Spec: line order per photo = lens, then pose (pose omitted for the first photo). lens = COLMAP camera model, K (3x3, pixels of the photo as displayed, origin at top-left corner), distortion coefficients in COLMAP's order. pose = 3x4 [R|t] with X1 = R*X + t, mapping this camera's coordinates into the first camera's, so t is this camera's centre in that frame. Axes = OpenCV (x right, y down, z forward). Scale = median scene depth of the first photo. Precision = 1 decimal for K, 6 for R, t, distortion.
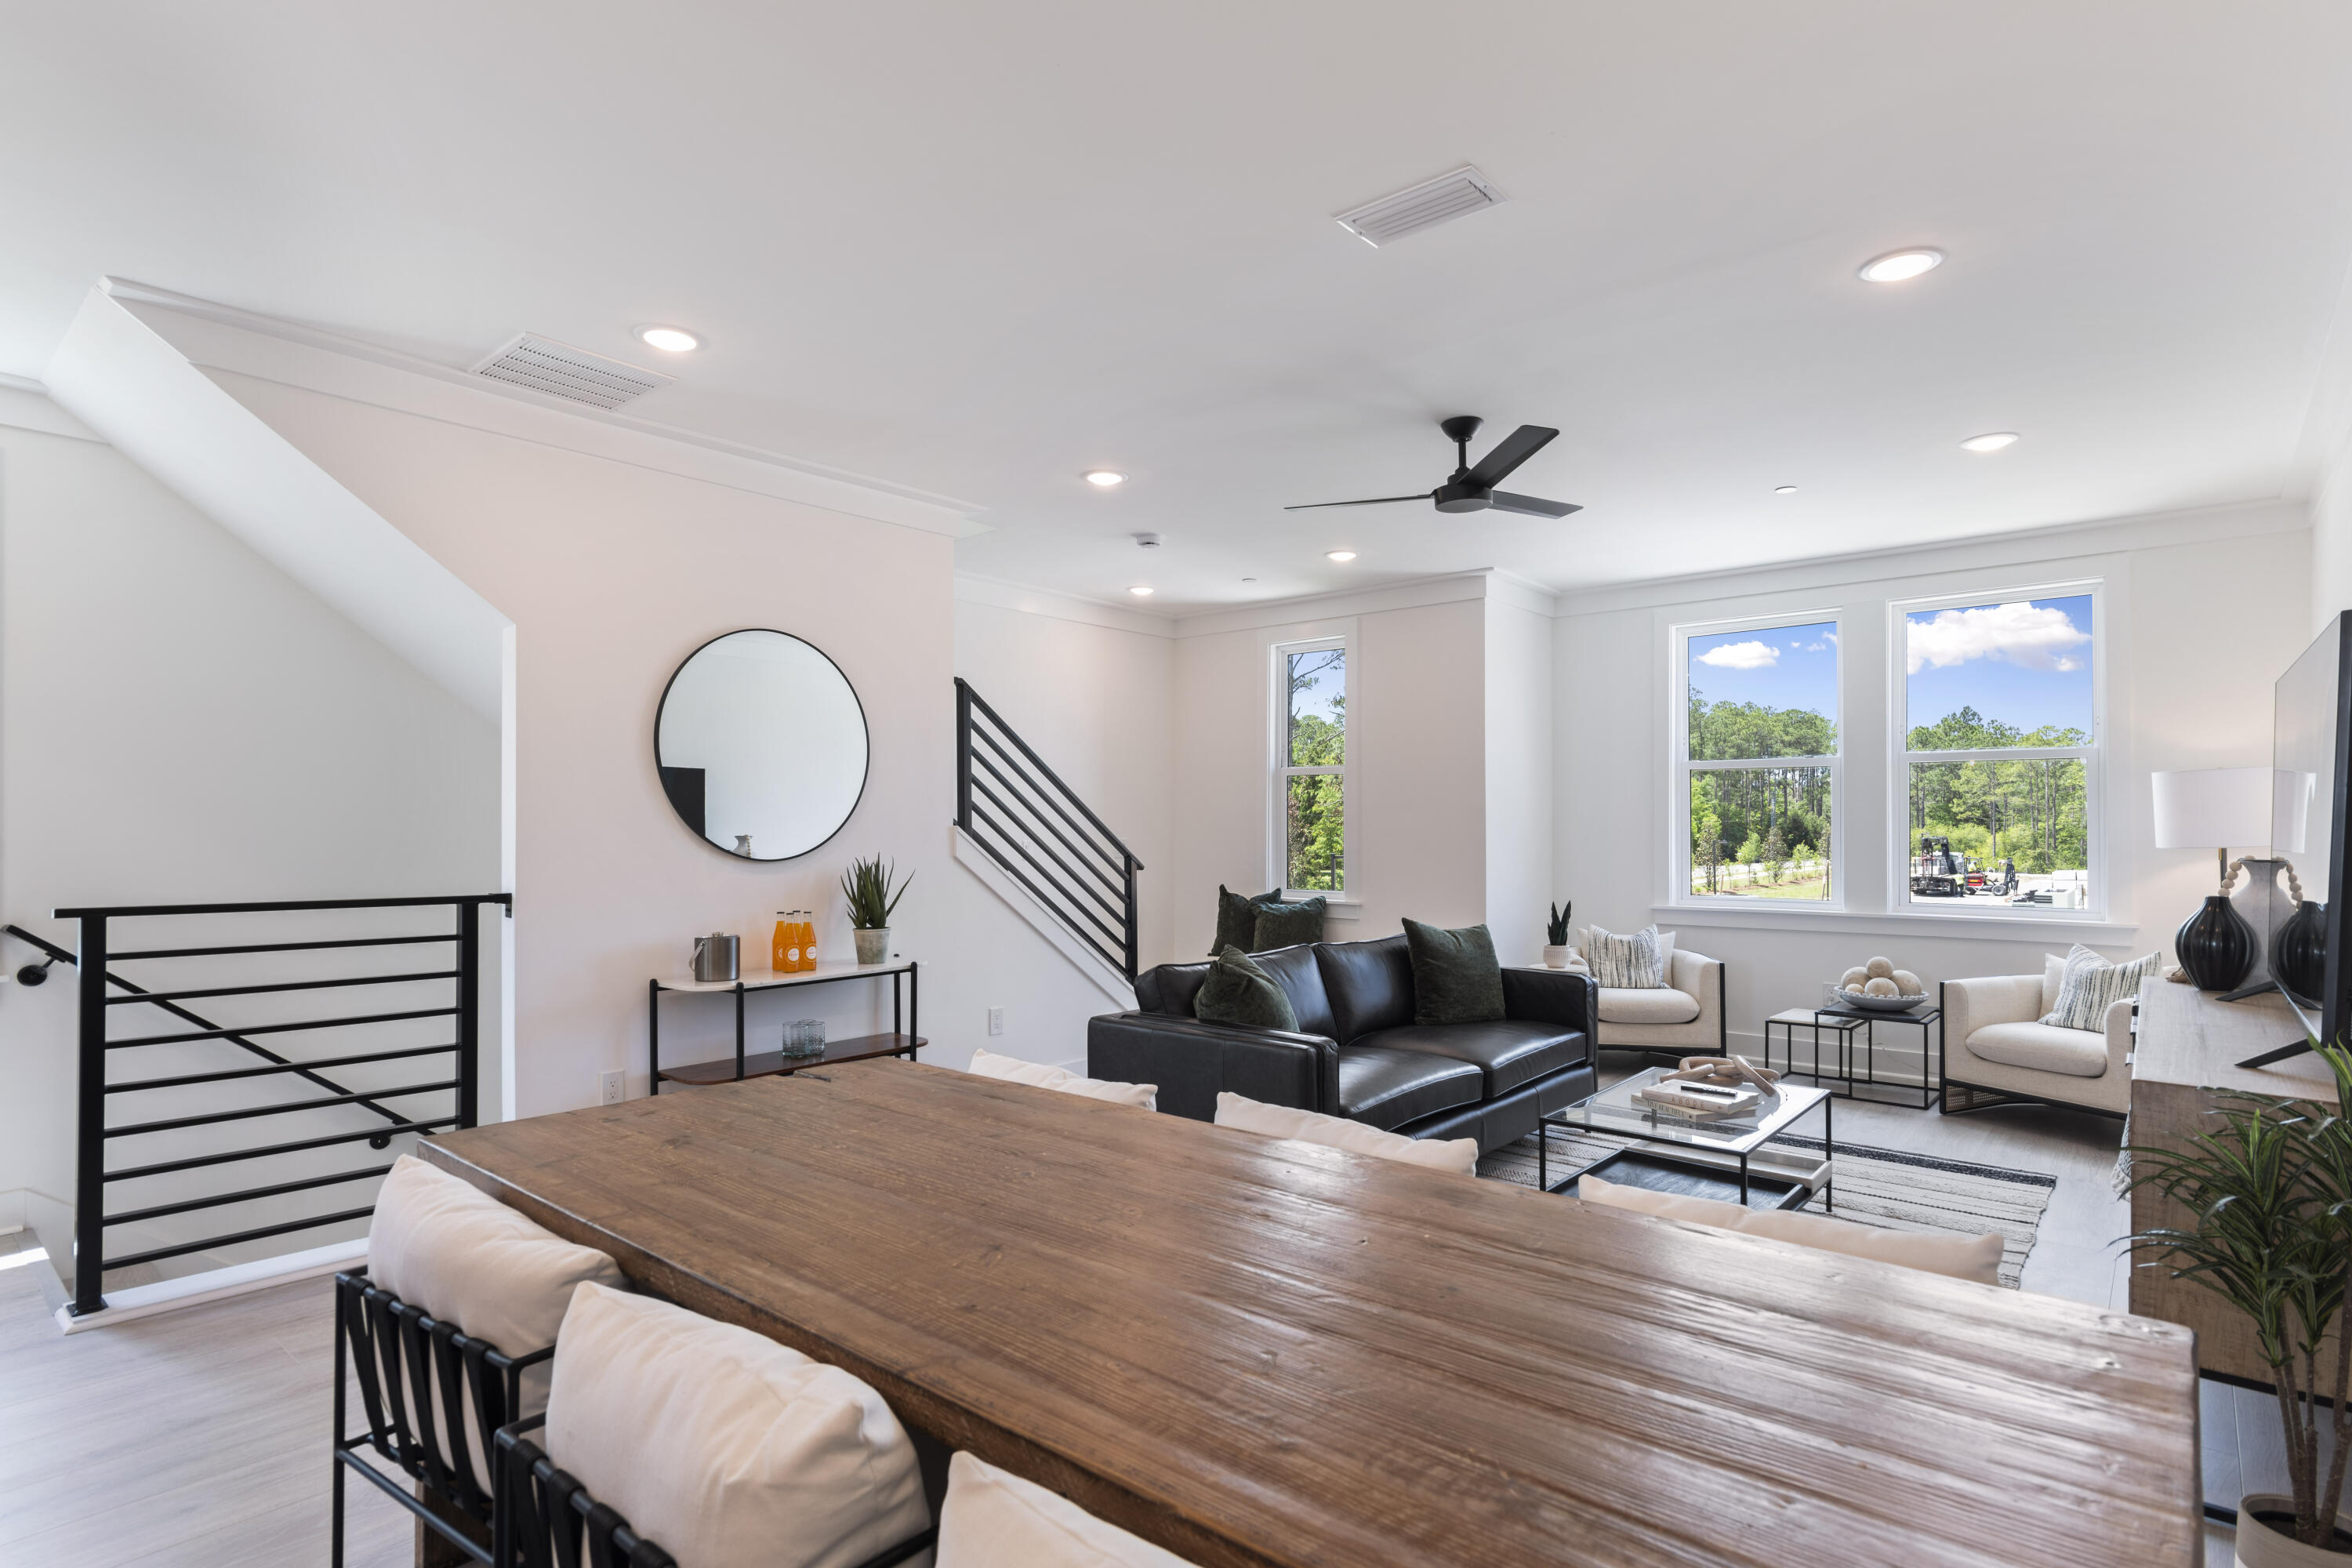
lens RADIAL K [[1163.5, 0, 1166.0], [0, 1163.5, 790.0], [0, 0, 1]] dist [-0.000527, -0.000449]
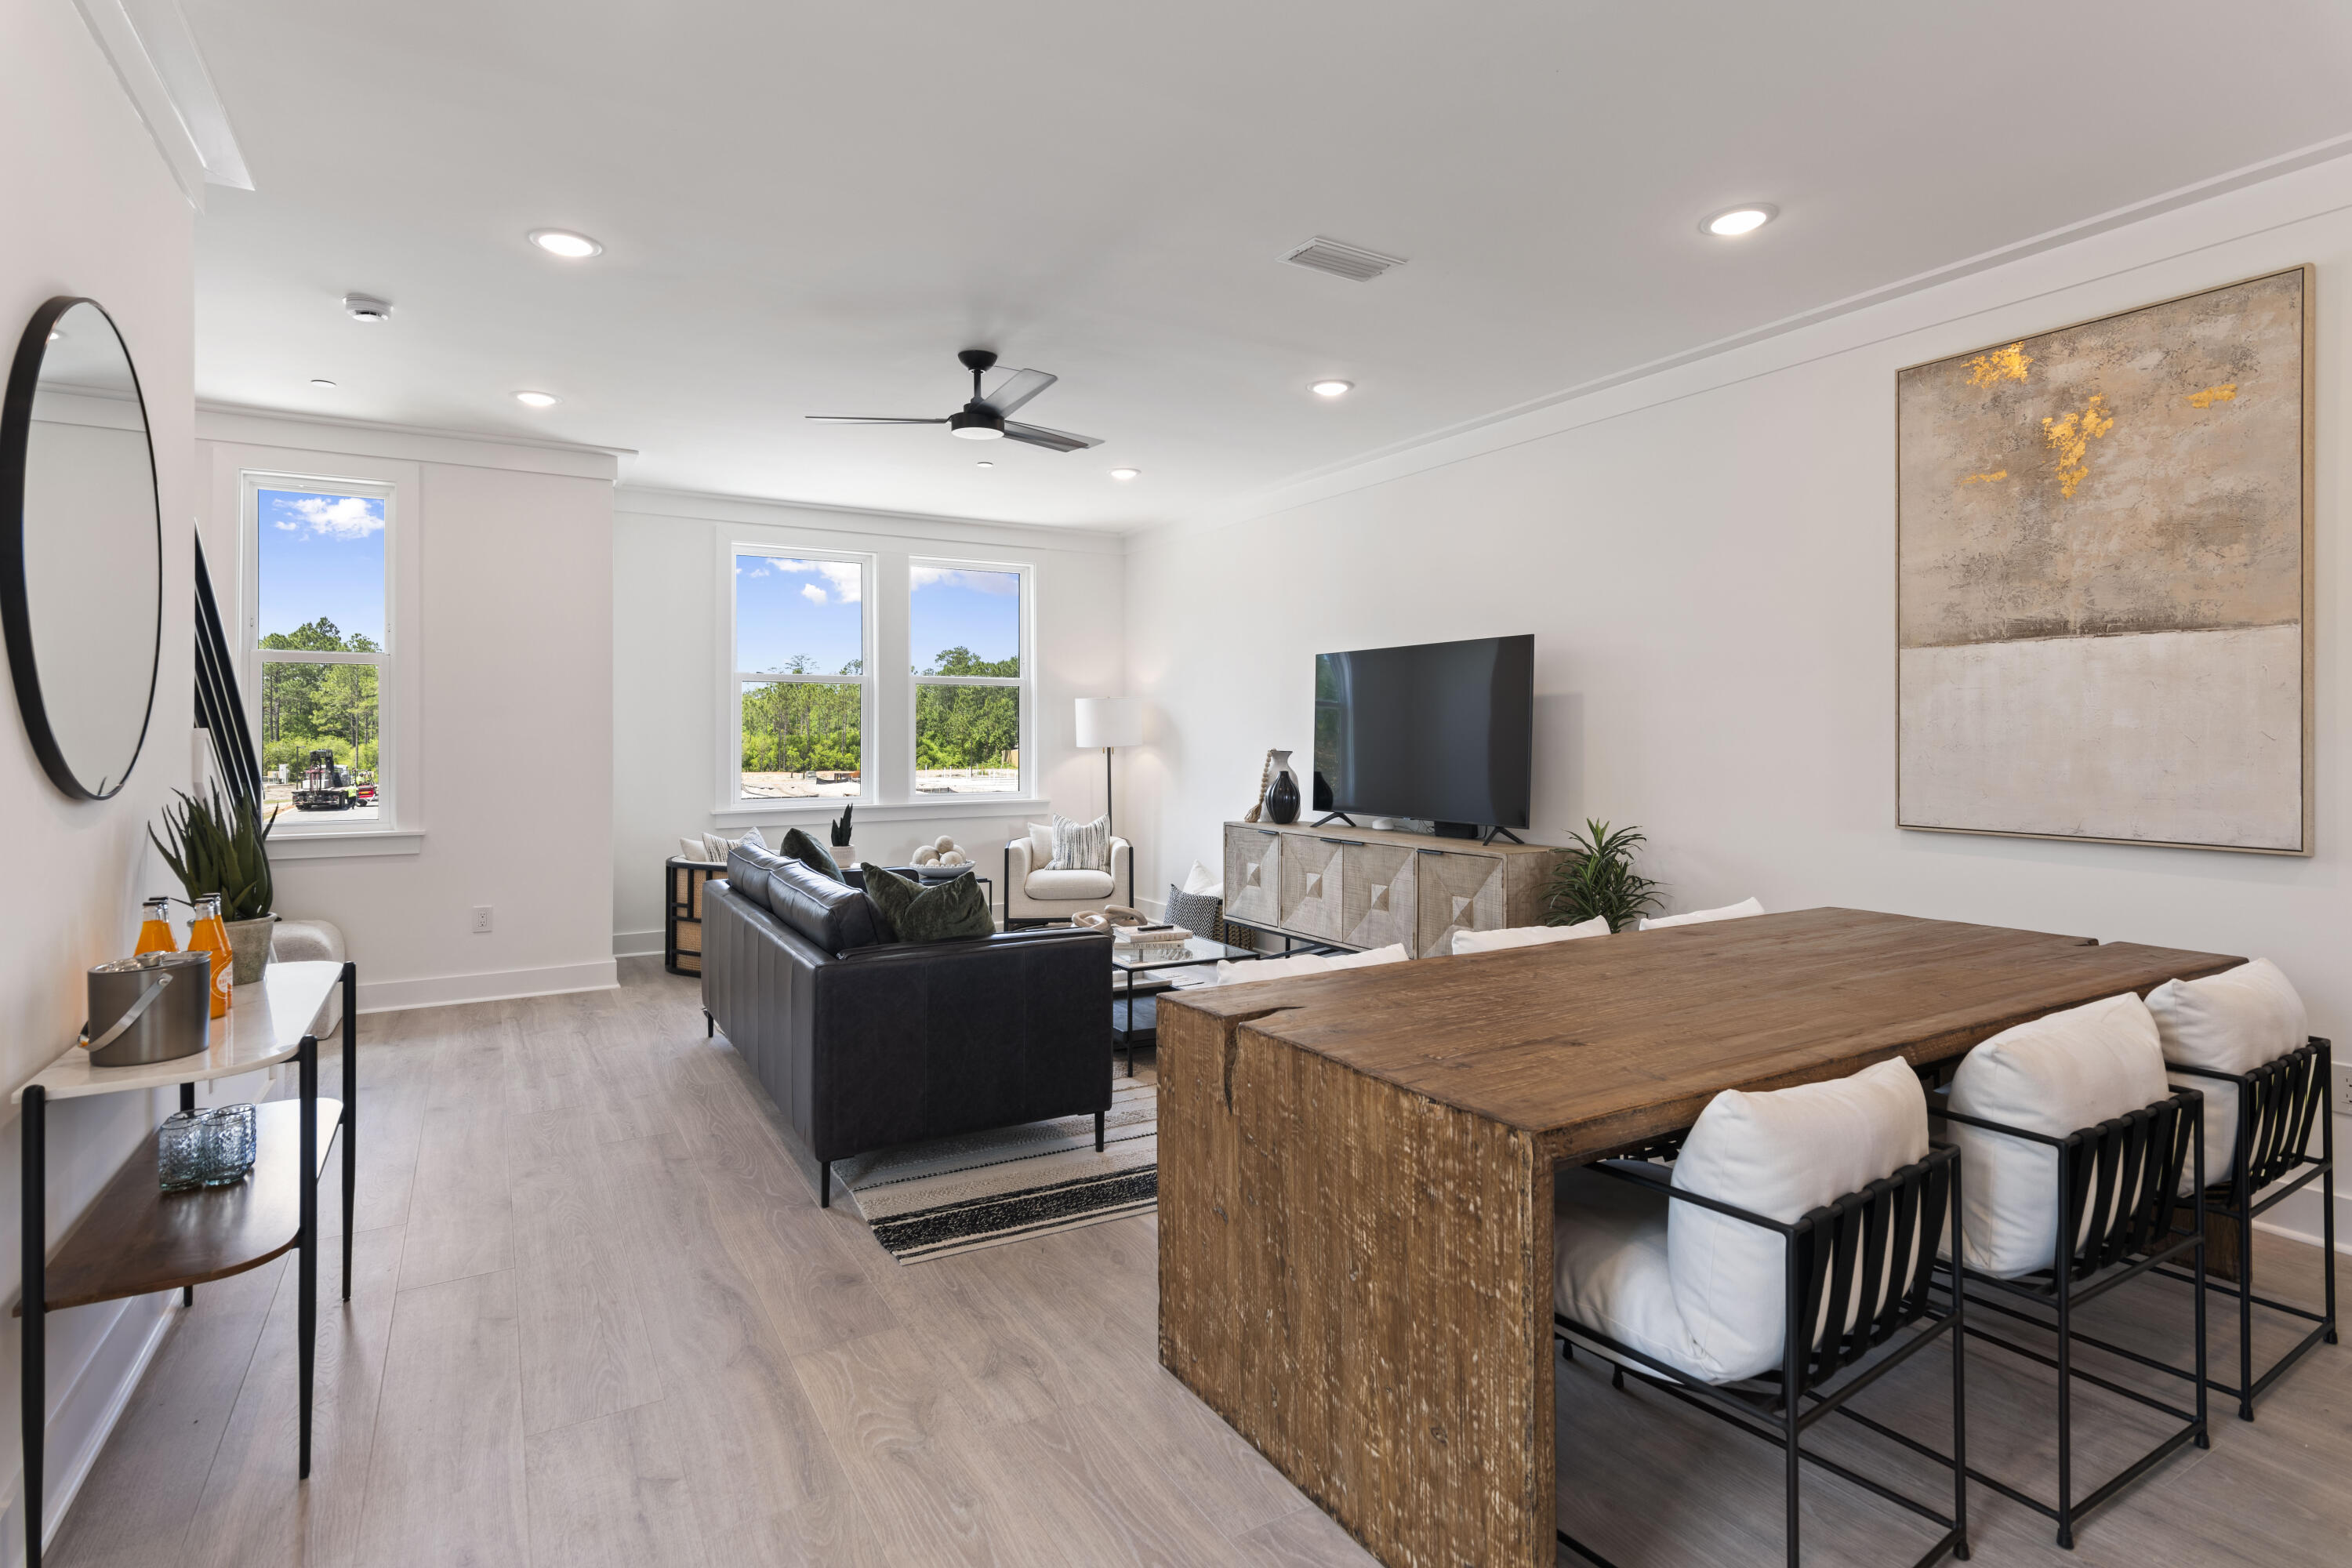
lens RADIAL K [[1163.5, 0, 1163.7], [0, 1163.5, 744.3], [0, 0, 1]] dist [-0.000527, -0.000449]
pose [[0.337012, -0.005823, 0.941482, -0.482980], [-0.028259, 0.999468, 0.016298, 0.013247], [-0.941076, -0.032098, 0.336668, 0.318152]]
